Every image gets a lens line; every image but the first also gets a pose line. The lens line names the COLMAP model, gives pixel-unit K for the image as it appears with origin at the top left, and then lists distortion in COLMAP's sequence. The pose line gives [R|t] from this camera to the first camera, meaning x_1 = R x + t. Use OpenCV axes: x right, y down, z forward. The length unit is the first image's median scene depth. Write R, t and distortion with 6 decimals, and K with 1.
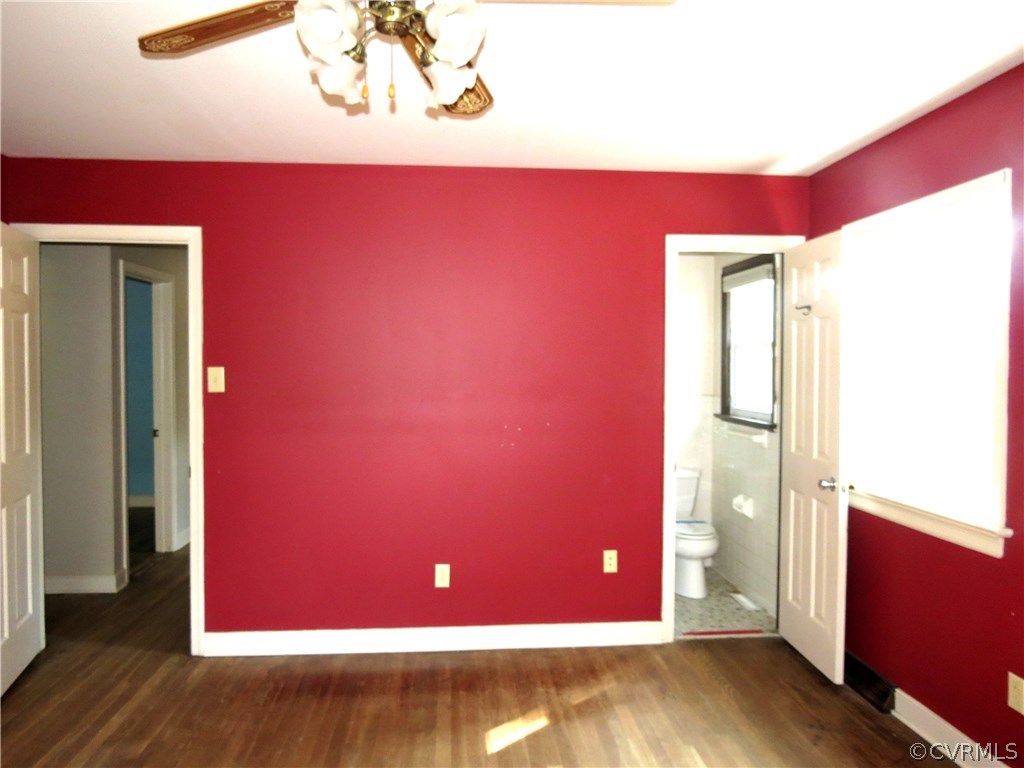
lens RADIAL K [[730.4, 0, 509.6], [0, 730.4, 382.9], [0, 0, 1]] dist [-0.038592, 0.028932]
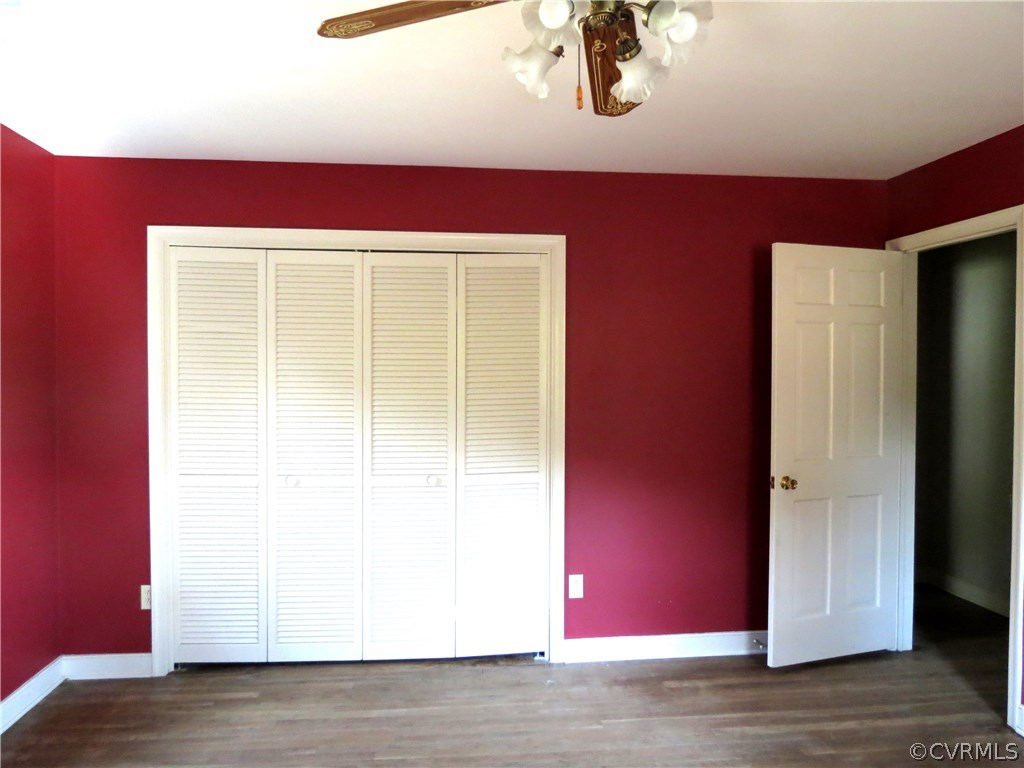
lens RADIAL K [[730.4, 0, 508.8], [0, 730.4, 382.0], [0, 0, 1]] dist [-0.038592, 0.028932]
pose [[0.023063, 0.009295, -0.999691, 0.424094], [-0.026101, 0.999622, 0.008692, -0.007068], [0.999393, 0.025893, 0.023297, 0.463701]]
